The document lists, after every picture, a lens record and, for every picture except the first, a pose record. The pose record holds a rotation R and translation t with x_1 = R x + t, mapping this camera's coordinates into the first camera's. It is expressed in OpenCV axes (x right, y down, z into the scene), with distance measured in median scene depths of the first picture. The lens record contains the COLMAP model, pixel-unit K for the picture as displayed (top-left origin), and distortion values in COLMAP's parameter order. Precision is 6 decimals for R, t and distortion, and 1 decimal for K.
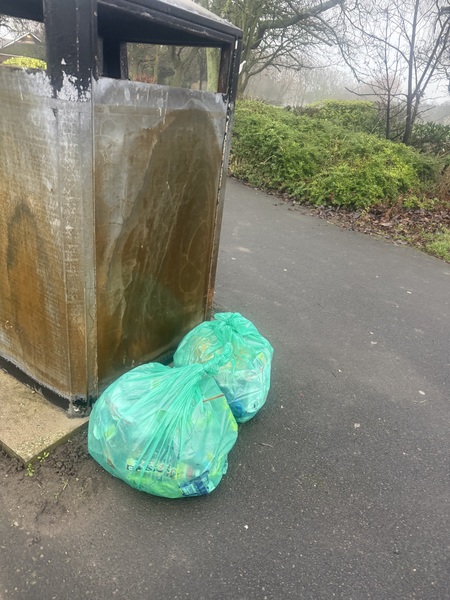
lens RADIAL K [[431.6, 0, 221.5], [0, 431.6, 302.0], [0, 0, 1]] dist [0.026894, -0.023428]
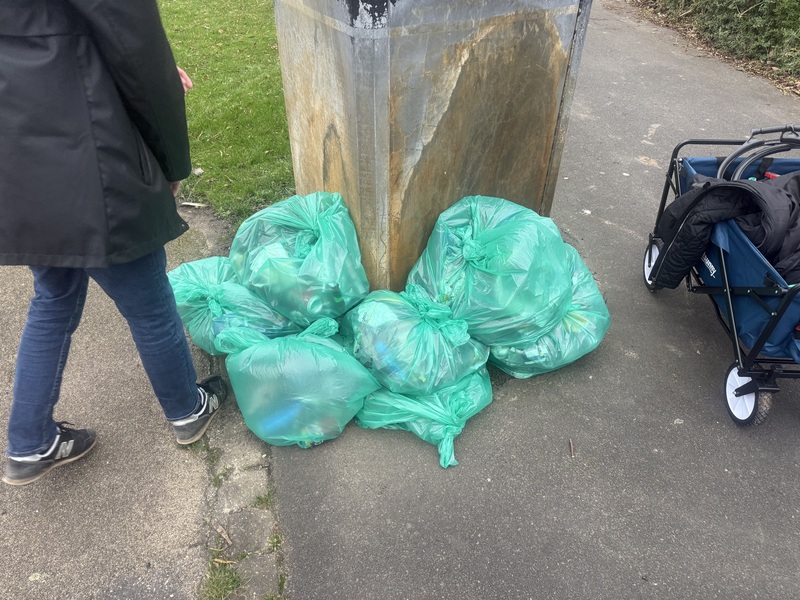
lens RADIAL K [[575.5, 0, 393.1], [0, 575.5, 307.6], [0, 0, 1]] dist [0.026894, -0.023428]
pose [[0.879910, 0.197158, -0.432305, 0.327535], [-0.108684, 0.969240, 0.220820, -0.117372], [0.462544, -0.147317, 0.874272, -0.177263]]
